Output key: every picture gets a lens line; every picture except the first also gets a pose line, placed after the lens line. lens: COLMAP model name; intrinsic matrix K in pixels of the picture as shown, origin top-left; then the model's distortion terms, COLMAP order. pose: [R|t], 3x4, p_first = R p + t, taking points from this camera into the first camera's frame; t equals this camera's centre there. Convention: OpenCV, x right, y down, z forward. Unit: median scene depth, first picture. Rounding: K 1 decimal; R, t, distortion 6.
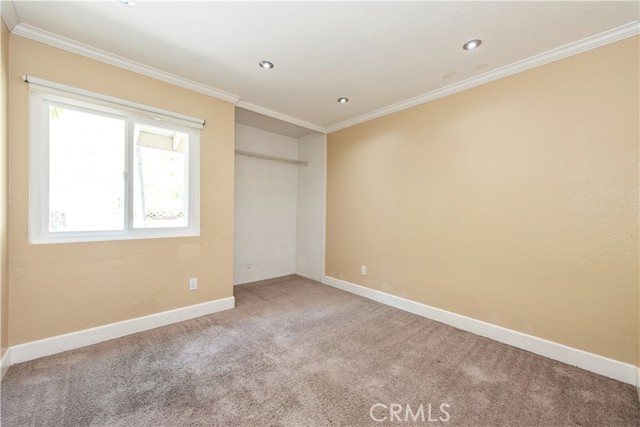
lens RADIAL K [[254.7, 0, 322.9], [0, 254.7, 209.7], [0, 0, 1]] dist [-0.000803, -0.000493]
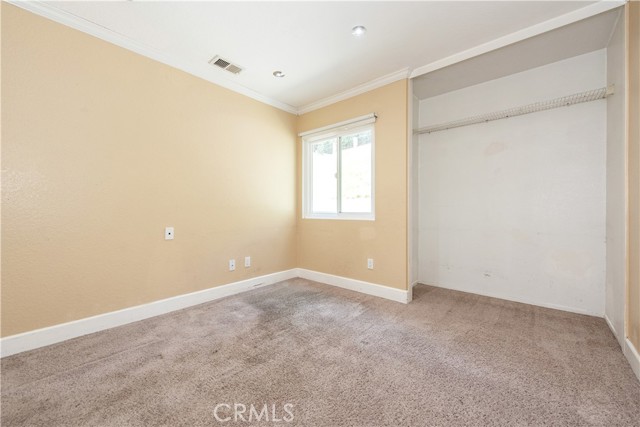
lens RADIAL K [[254.7, 0, 322.9], [0, 254.7, 209.7], [0, 0, 1]] dist [-0.000803, -0.000493]
pose [[0.094815, -0.016621, -0.995356, 0.619492], [0.005586, 0.999854, -0.016163, 0.077998], [0.995479, -0.004028, 0.094894, 0.736674]]
